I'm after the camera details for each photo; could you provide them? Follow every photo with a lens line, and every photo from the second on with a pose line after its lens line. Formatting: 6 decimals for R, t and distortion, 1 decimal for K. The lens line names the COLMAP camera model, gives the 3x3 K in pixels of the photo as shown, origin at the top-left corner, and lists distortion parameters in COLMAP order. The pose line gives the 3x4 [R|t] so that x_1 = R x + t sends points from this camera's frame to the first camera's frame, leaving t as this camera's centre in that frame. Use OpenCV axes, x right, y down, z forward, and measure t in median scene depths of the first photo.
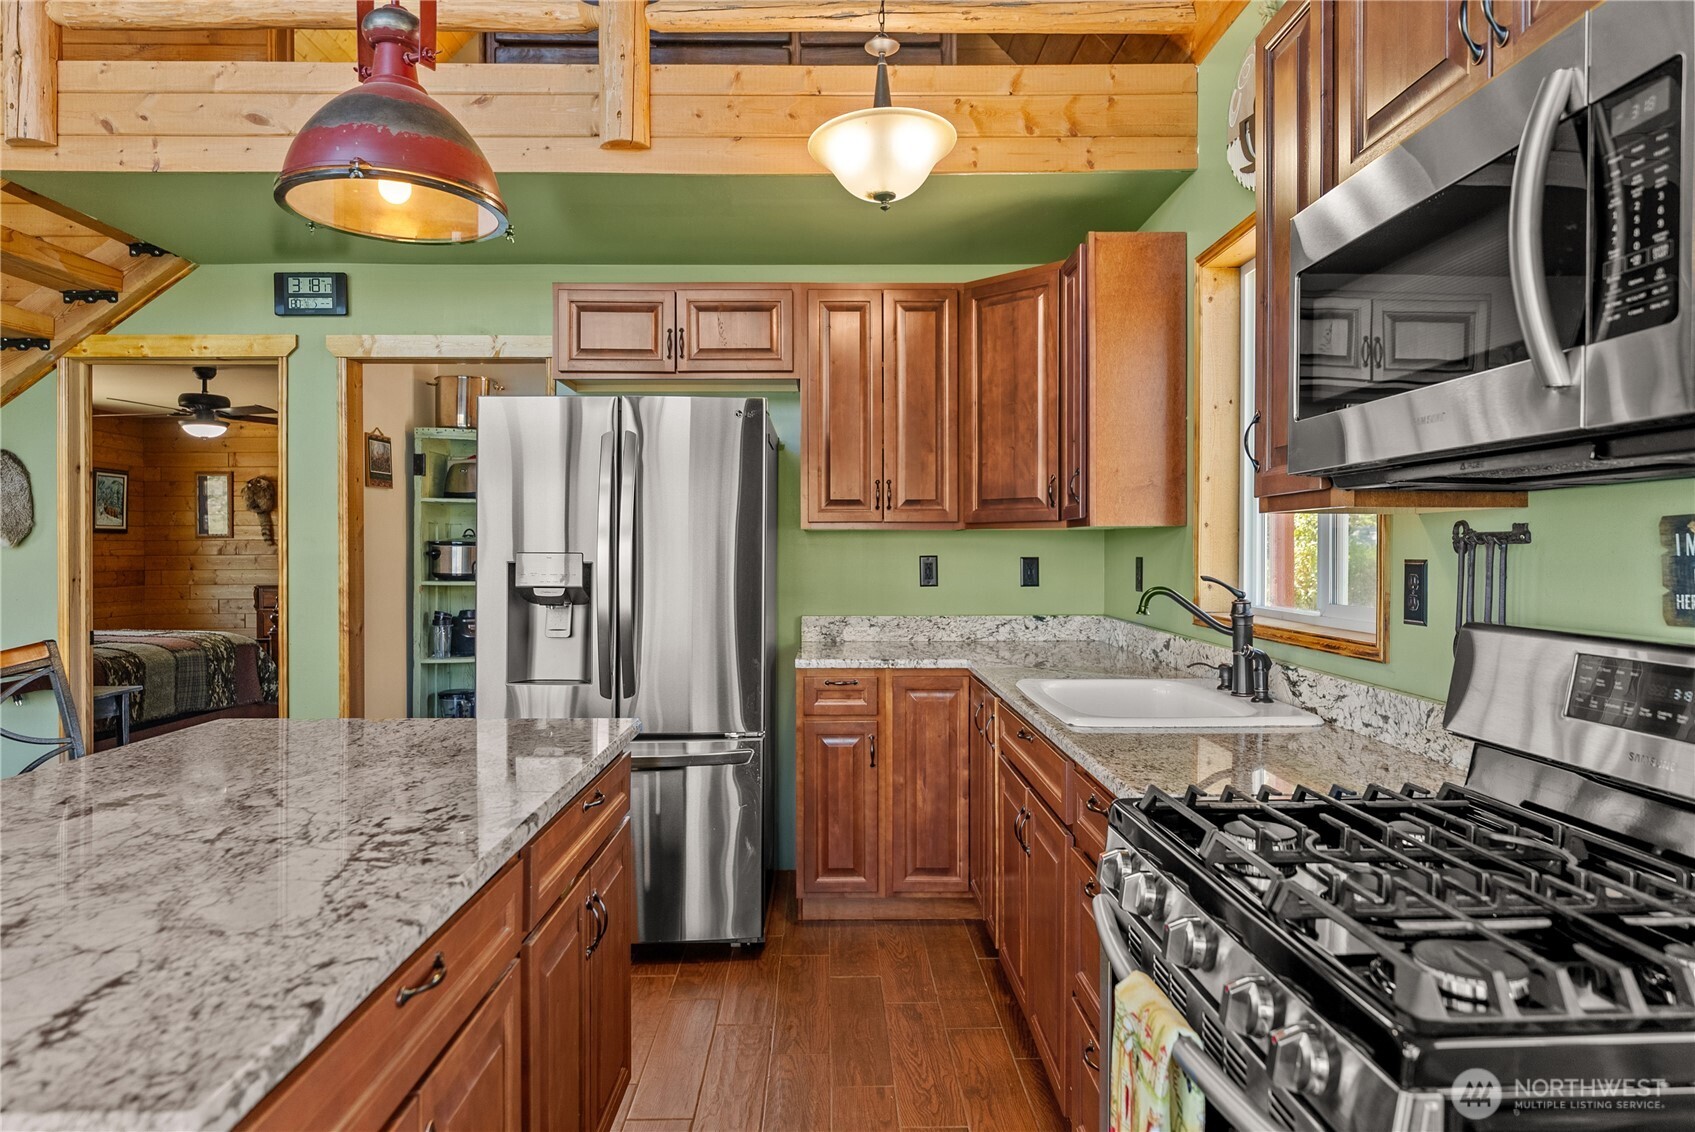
lens RADIAL K [[989.7, 0, 850.0], [0, 989.7, 548.9], [0, 0, 1]] dist [-0.002061, -0.001561]
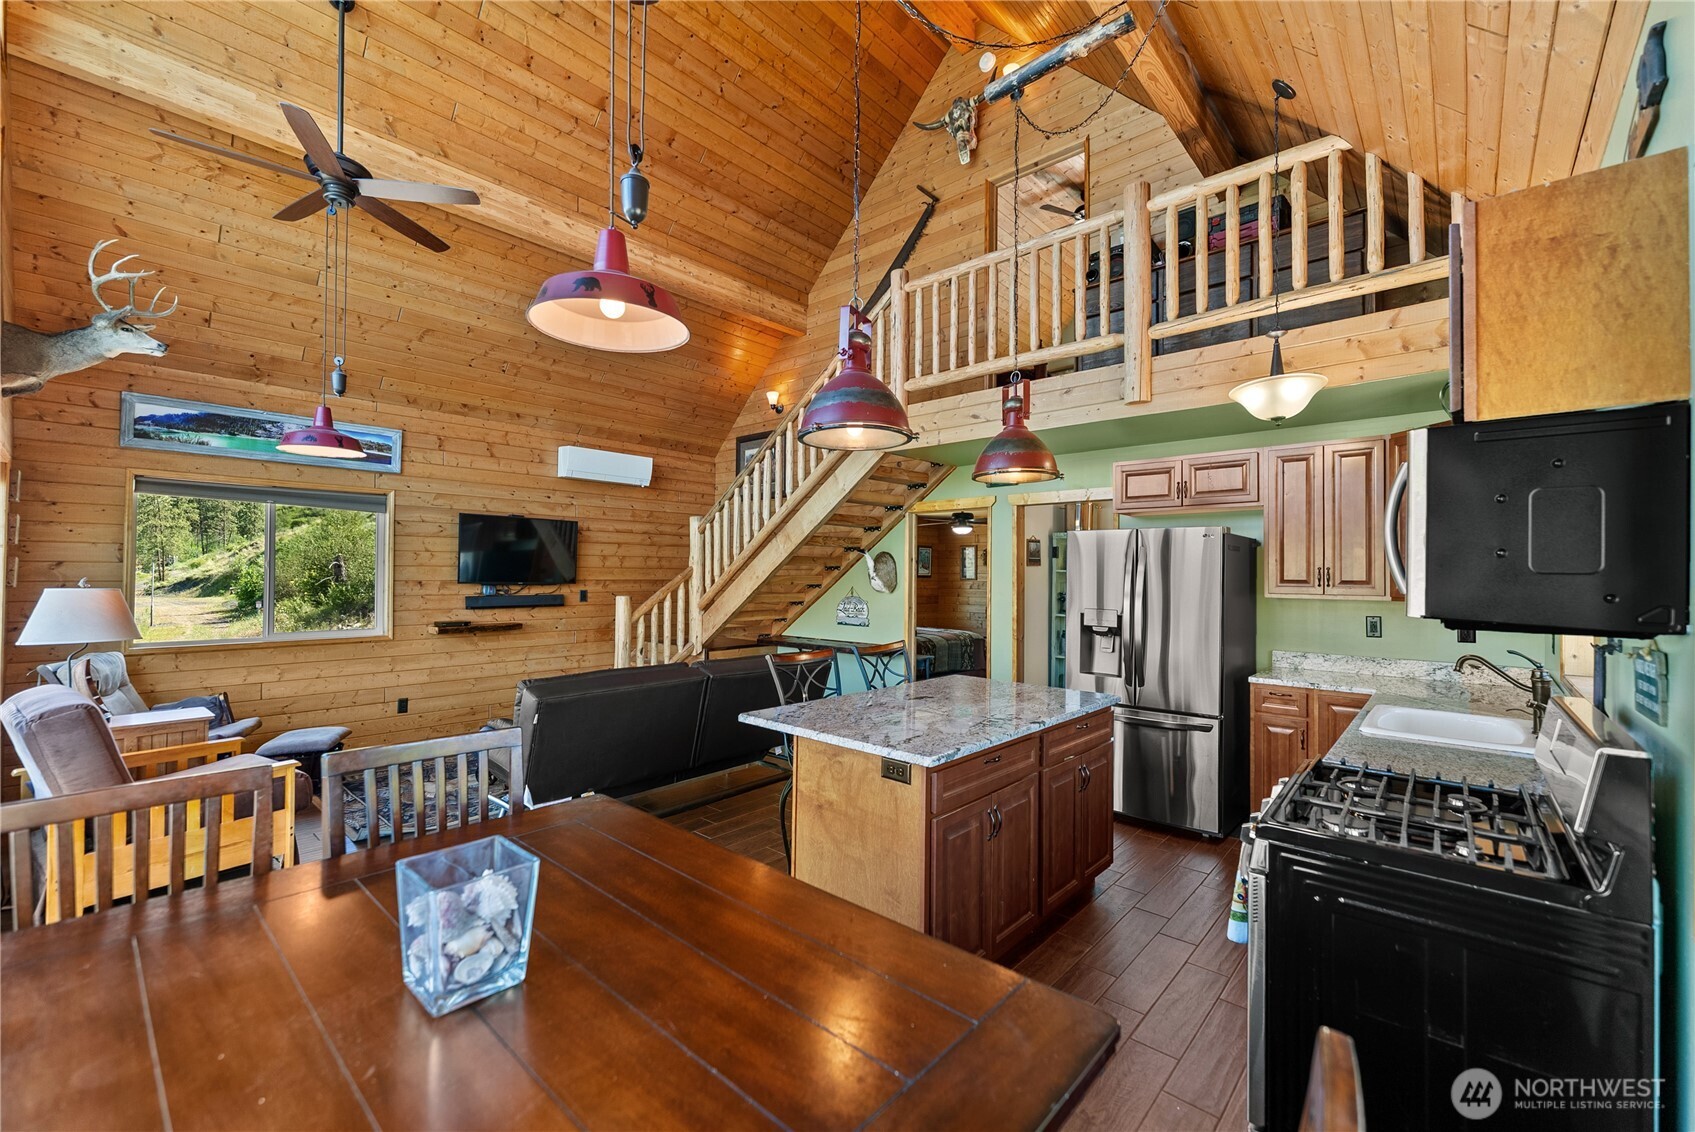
lens RADIAL K [[694.1, 0, 847.5], [0, 694.1, 566.0], [0, 0, 1]] dist [-0.001086, -0.000106]
pose [[0.728628, 0.002351, -0.684906, 0.228058], [-0.011789, 0.999889, -0.009110, -0.051954], [0.684808, 0.014712, 0.728575, -0.295828]]
